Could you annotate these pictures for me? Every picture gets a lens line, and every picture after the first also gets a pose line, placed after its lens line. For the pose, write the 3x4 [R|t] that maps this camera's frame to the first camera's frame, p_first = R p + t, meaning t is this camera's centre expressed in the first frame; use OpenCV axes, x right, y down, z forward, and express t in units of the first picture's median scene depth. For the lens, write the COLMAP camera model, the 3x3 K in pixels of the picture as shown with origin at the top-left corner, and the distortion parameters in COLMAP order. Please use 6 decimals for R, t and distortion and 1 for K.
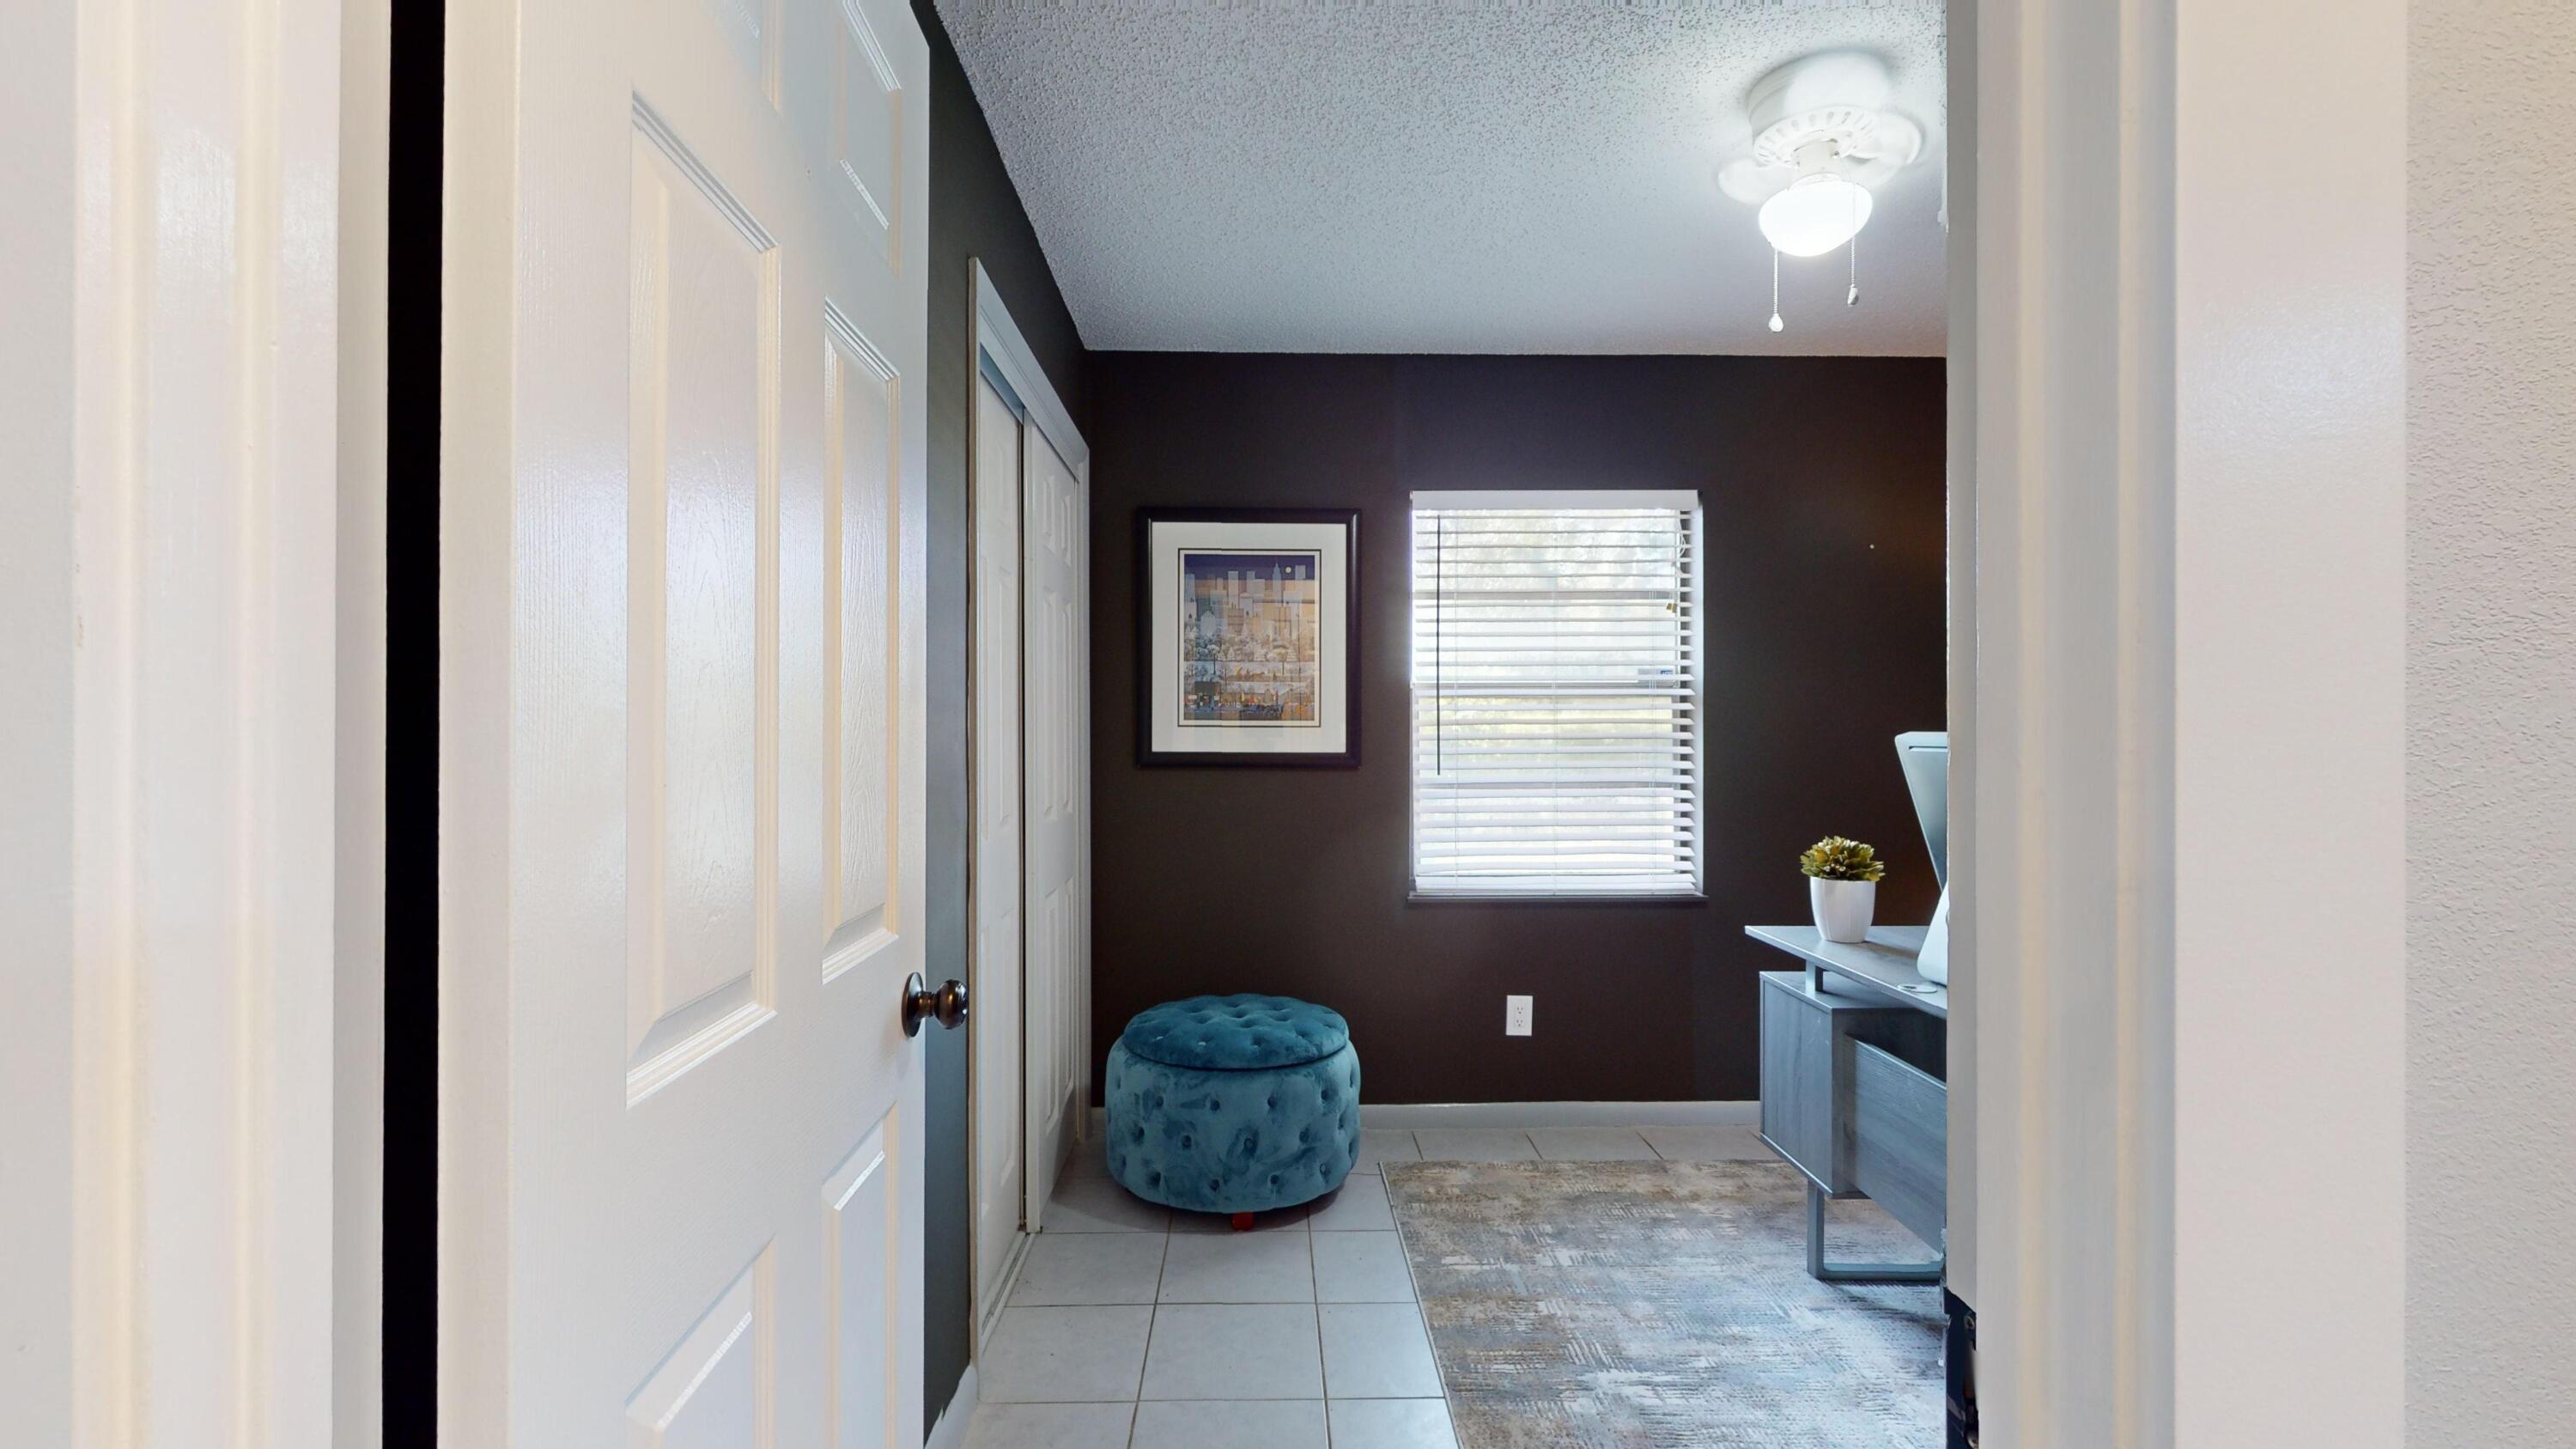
lens RADIAL K [[1071.4, 0, 1289.1], [0, 1071.4, 726.2], [0, 0, 1]] dist [-0.000920, 0.000090]
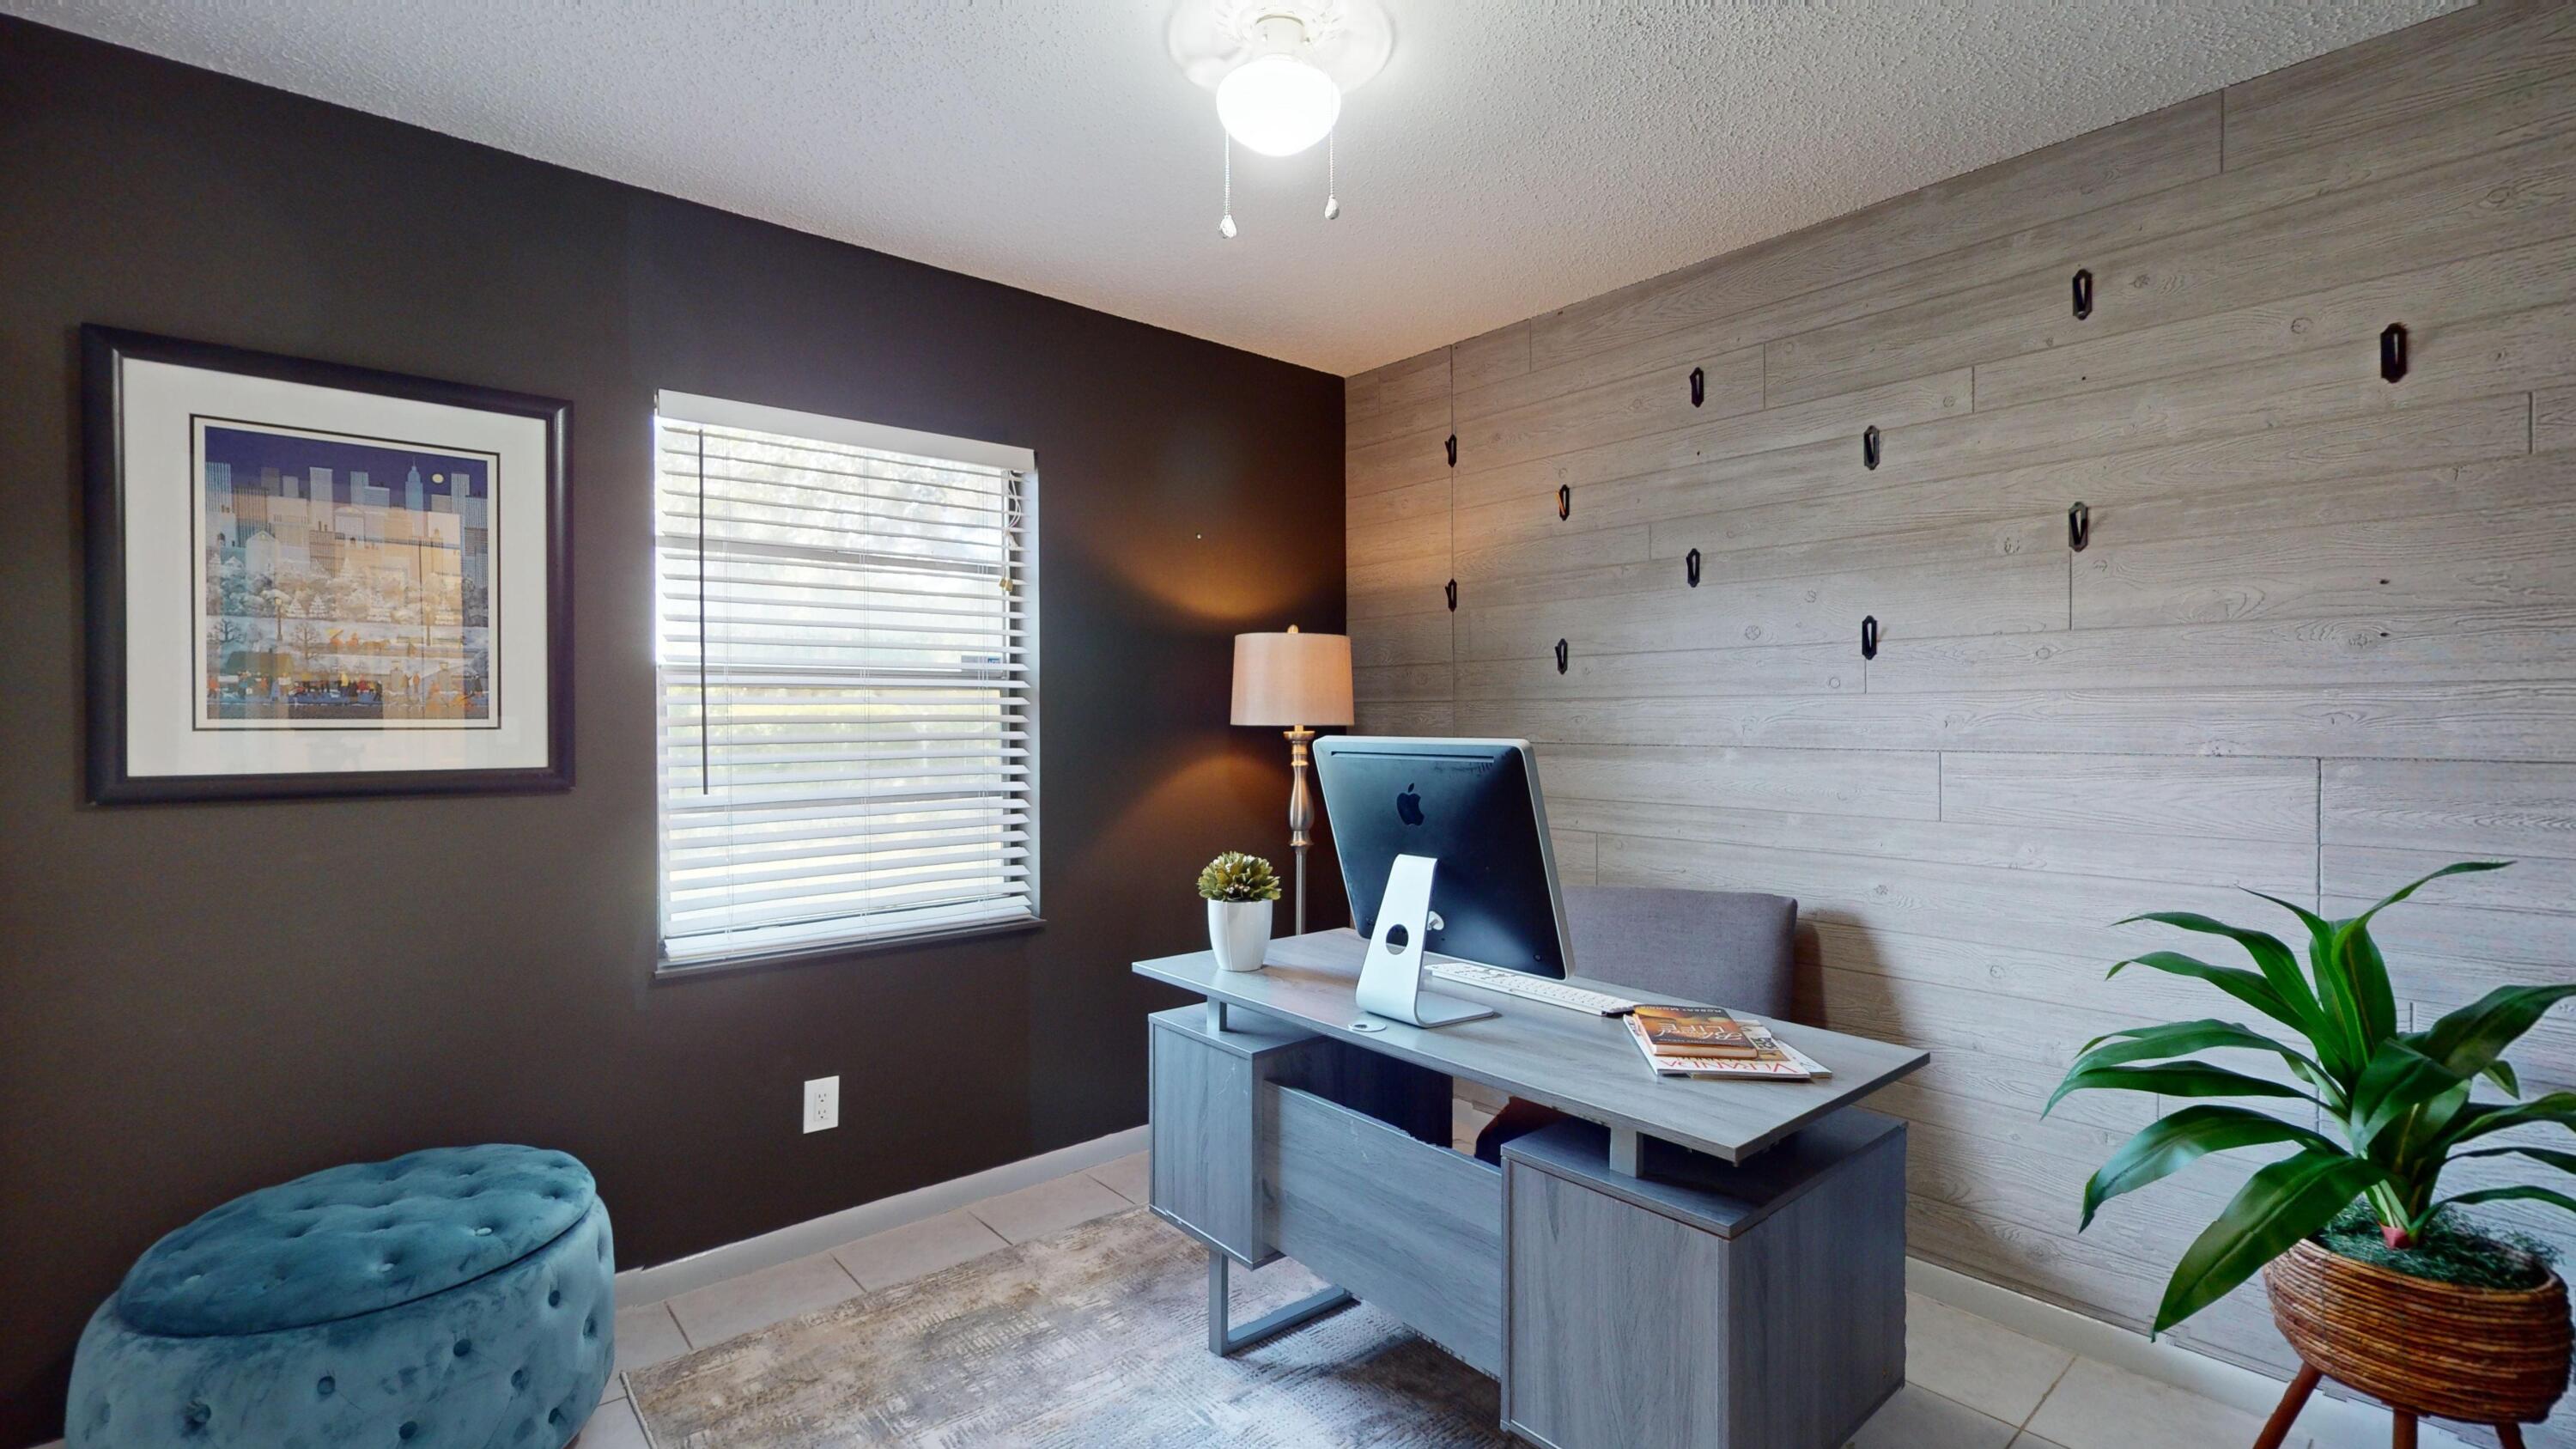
lens RADIAL K [[1115.7, 0, 1288.4], [0, 1115.7, 729.0], [0, 0, 1]] dist [-0.000429, 0.000820]
pose [[0.775636, -0.007884, 0.631131, -0.027362], [0.000102, 0.999924, 0.012365, -0.007702], [-0.631180, -0.009527, 0.775578, 0.180131]]
